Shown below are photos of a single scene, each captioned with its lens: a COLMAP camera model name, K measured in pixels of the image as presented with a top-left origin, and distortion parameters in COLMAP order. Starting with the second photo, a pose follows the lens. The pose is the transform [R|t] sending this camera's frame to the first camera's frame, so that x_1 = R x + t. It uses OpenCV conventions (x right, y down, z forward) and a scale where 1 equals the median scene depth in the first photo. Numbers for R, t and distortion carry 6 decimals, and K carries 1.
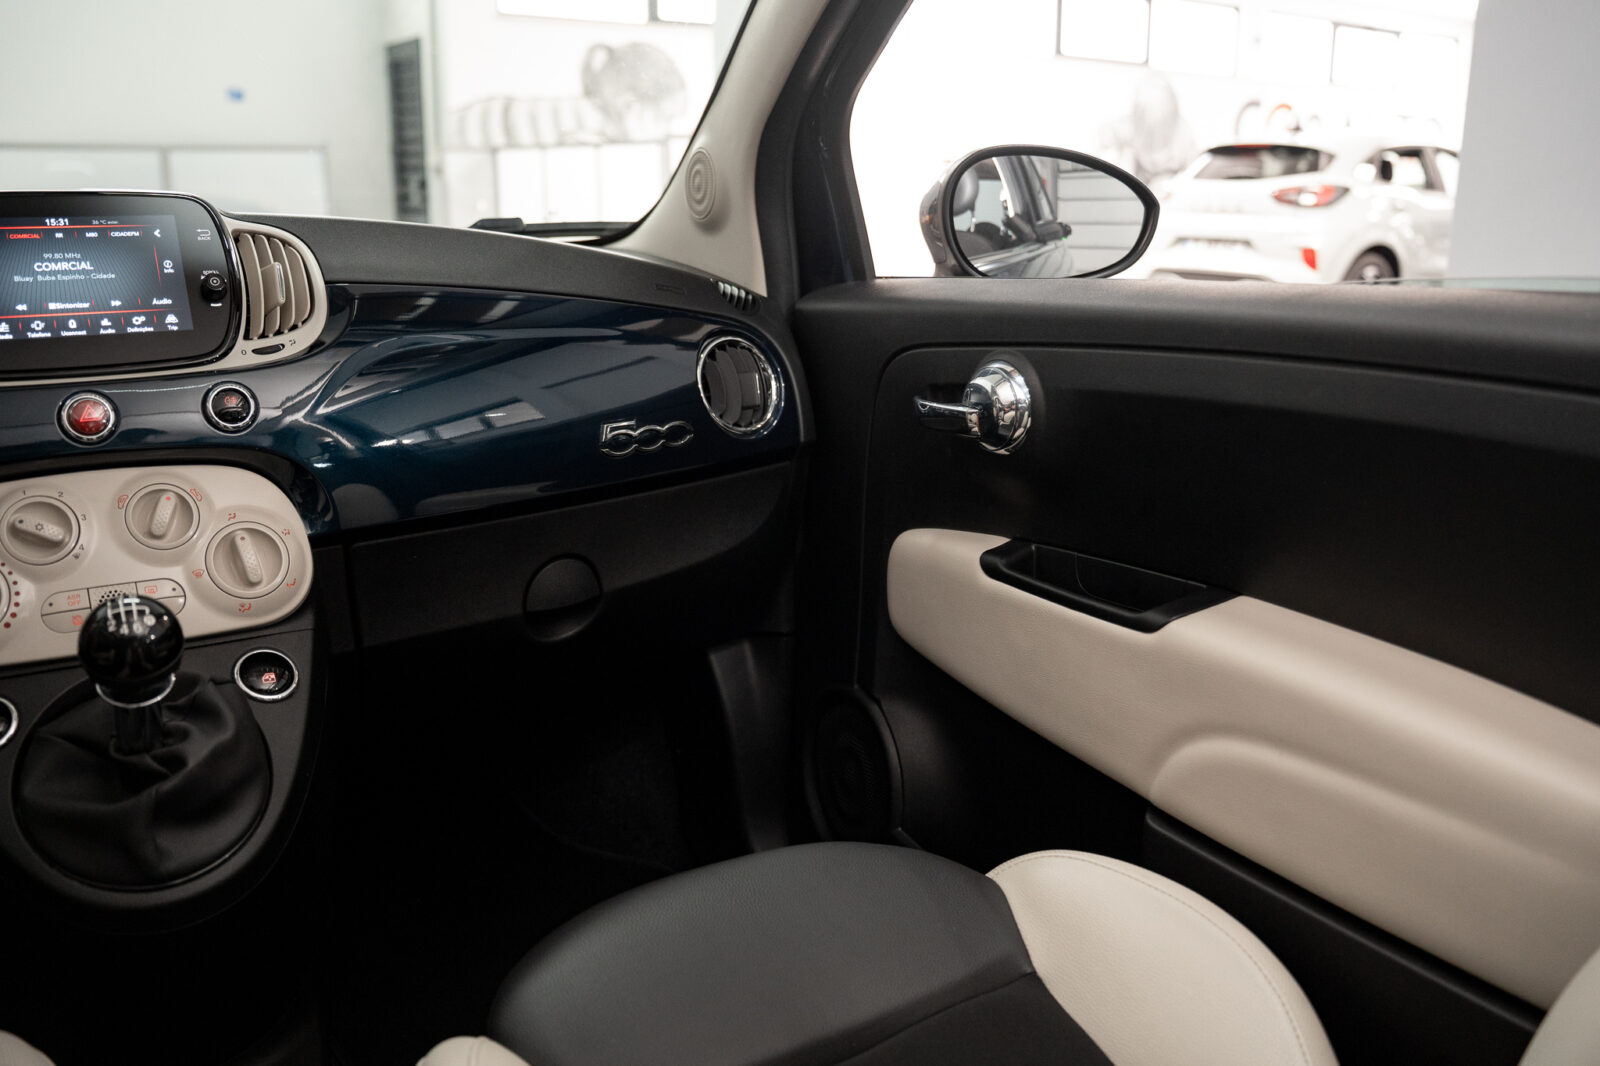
lens RADIAL K [[1323.1, 0, 825.4], [0, 1323.1, 535.1], [0, 0, 1]] dist [-0.098238, 0.050605]
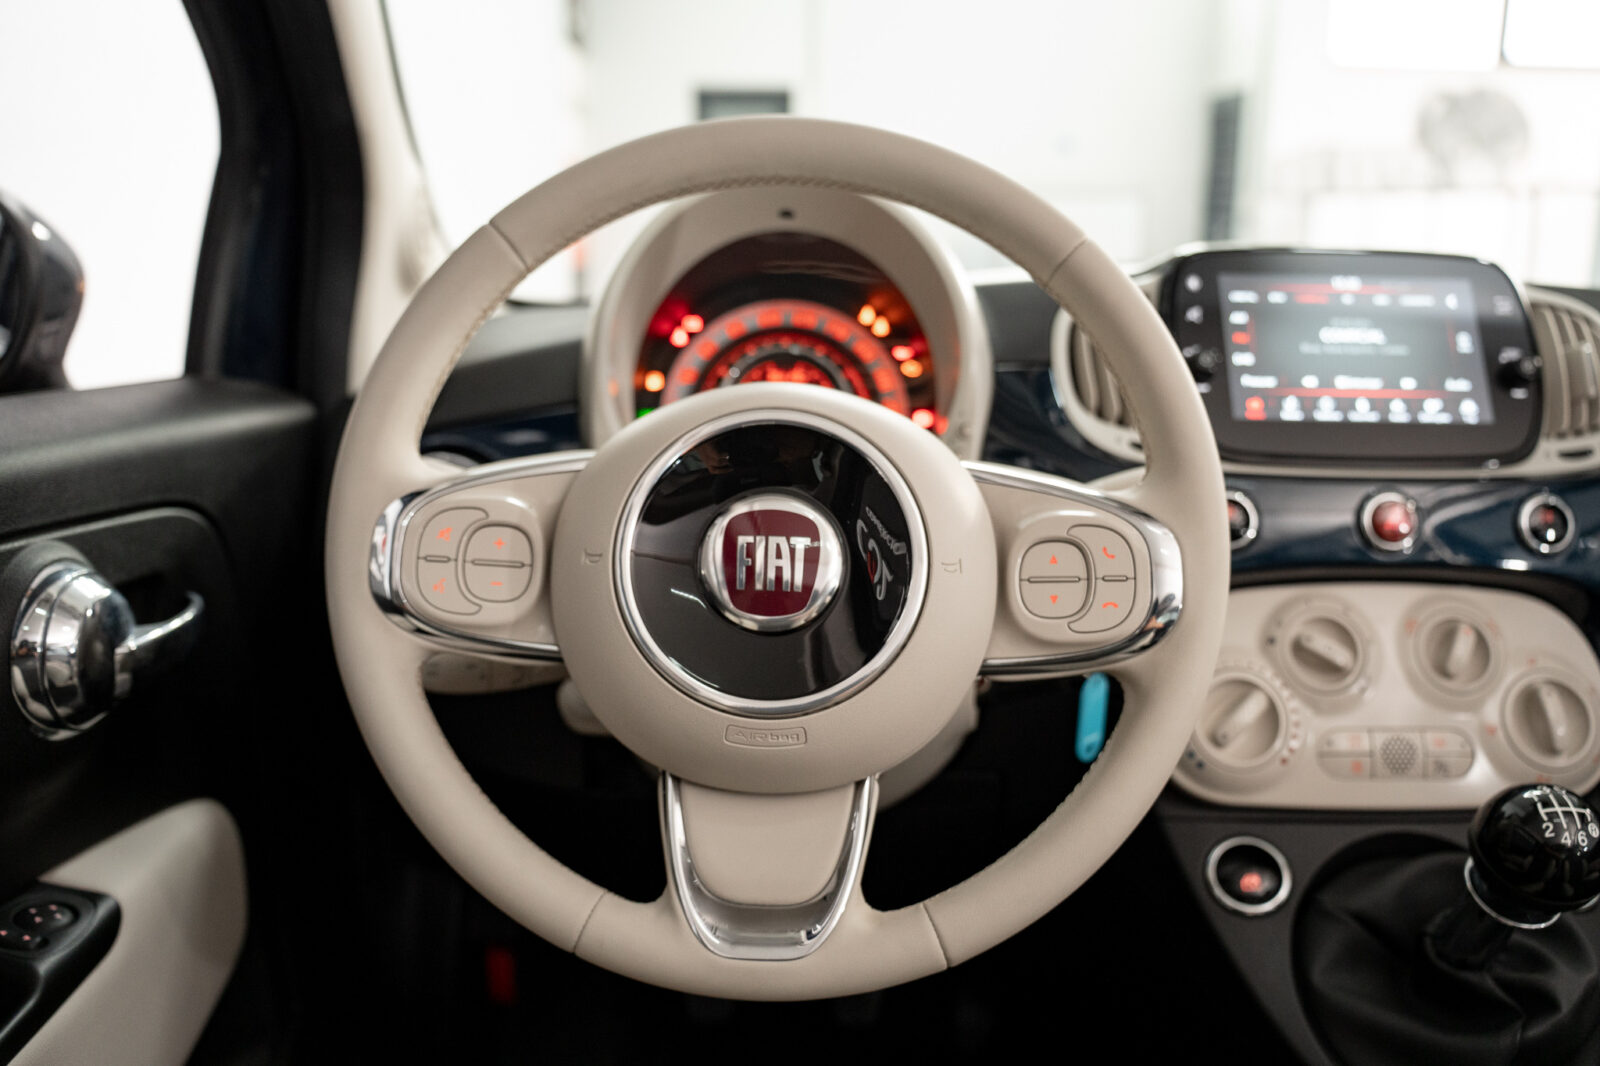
lens RADIAL K [[1323.1, 0, 812.0], [0, 1323.1, 528.1], [0, 0, 1]] dist [-0.098238, 0.050605]
pose [[0.843484, 0.117893, -0.524057, -0.423761], [-0.137610, 0.990486, 0.001335, -0.035775], [0.519228, 0.070989, 0.851682, 0.092712]]
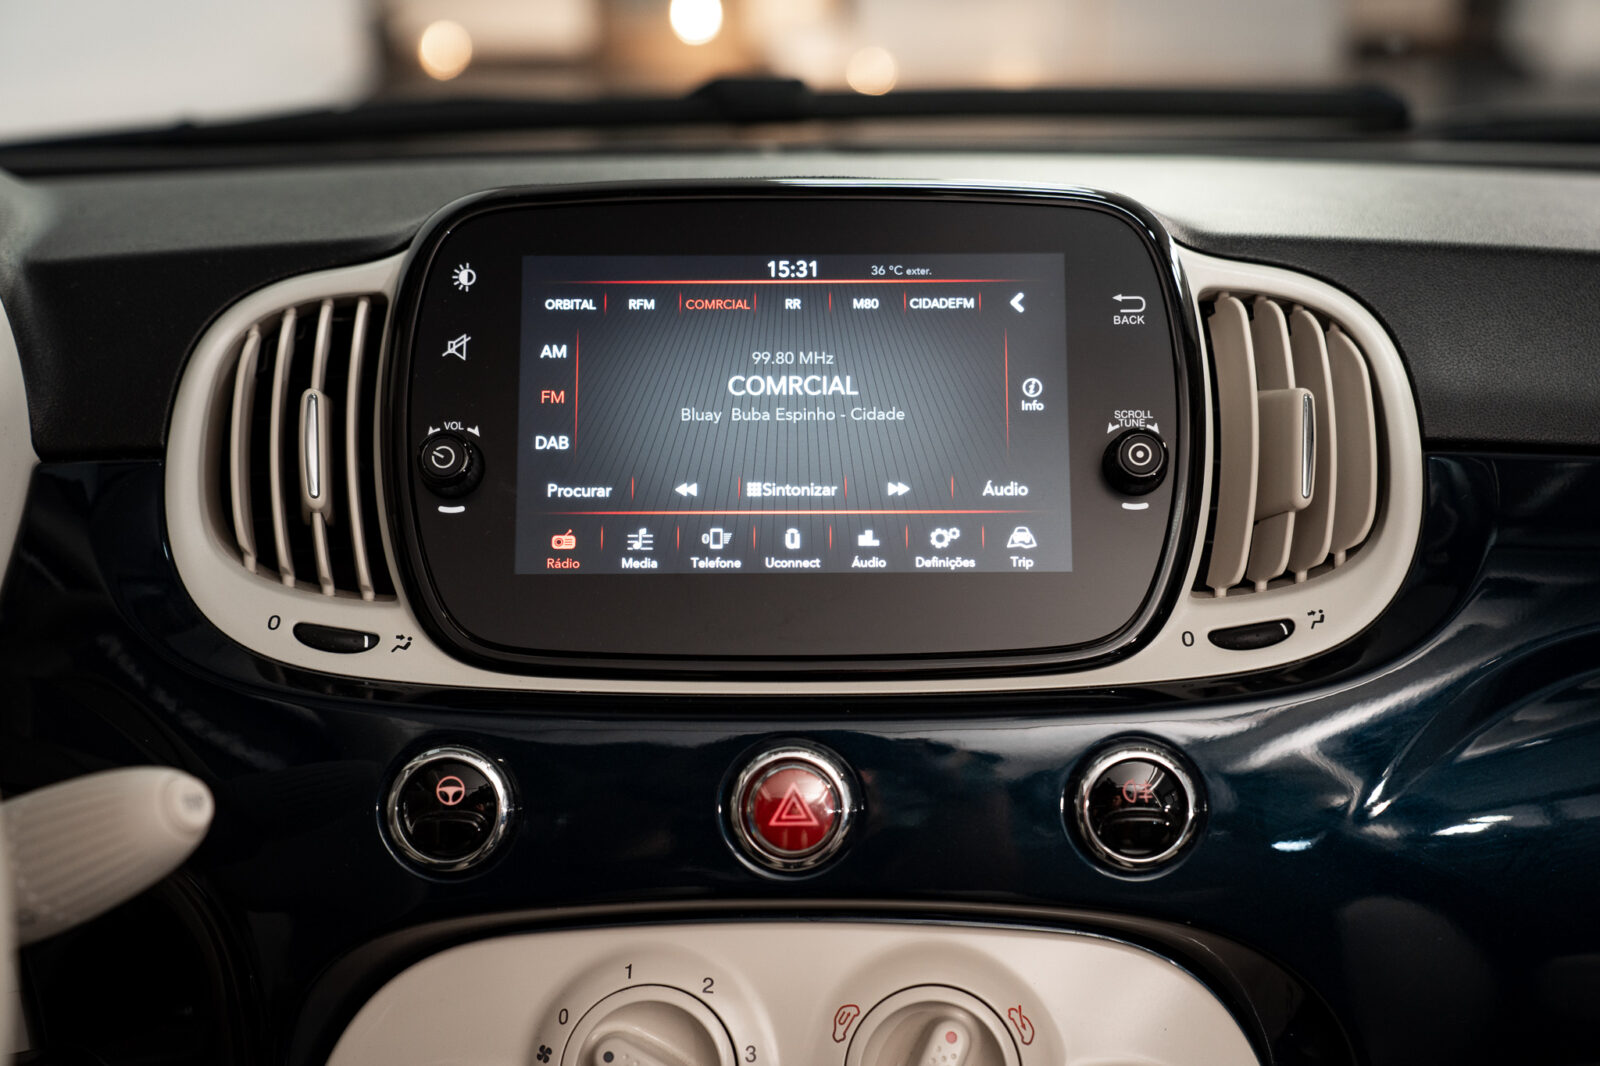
lens RADIAL K [[2059.0, 0, 825.3], [0, 2059.0, 532.0], [0, 0, 1]] dist [0.157945, 0.000000]
pose [[0.834862, 0.166703, -0.524610, -0.230608], [-0.123708, 0.985482, 0.116283, -0.237386], [0.536378, -0.032182, 0.843364, 0.444744]]
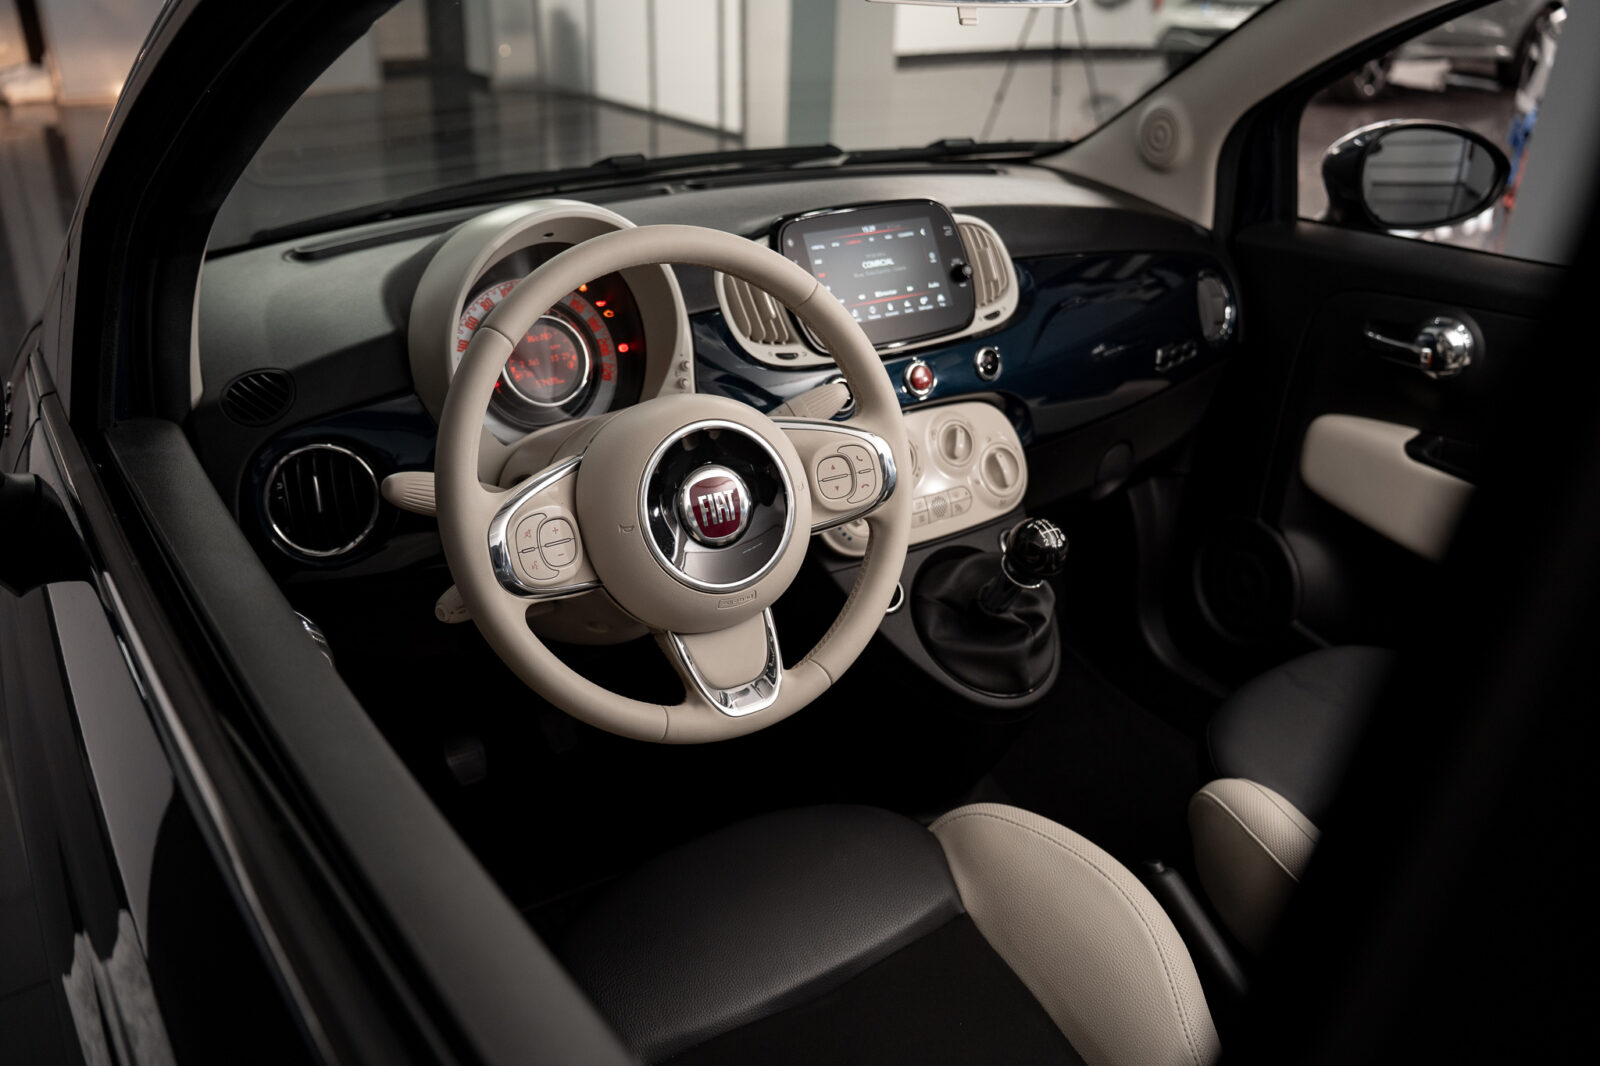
lens RADIAL K [[1323.1, 0, 829.7], [0, 1323.1, 543.1], [0, 0, 1]] dist [-0.098238, 0.050605]
pose [[0.999012, -0.000209, 0.044443, -0.698645], [-0.009289, 0.976918, 0.213413, -0.214012], [-0.043462, -0.213615, 0.975951, -0.454688]]
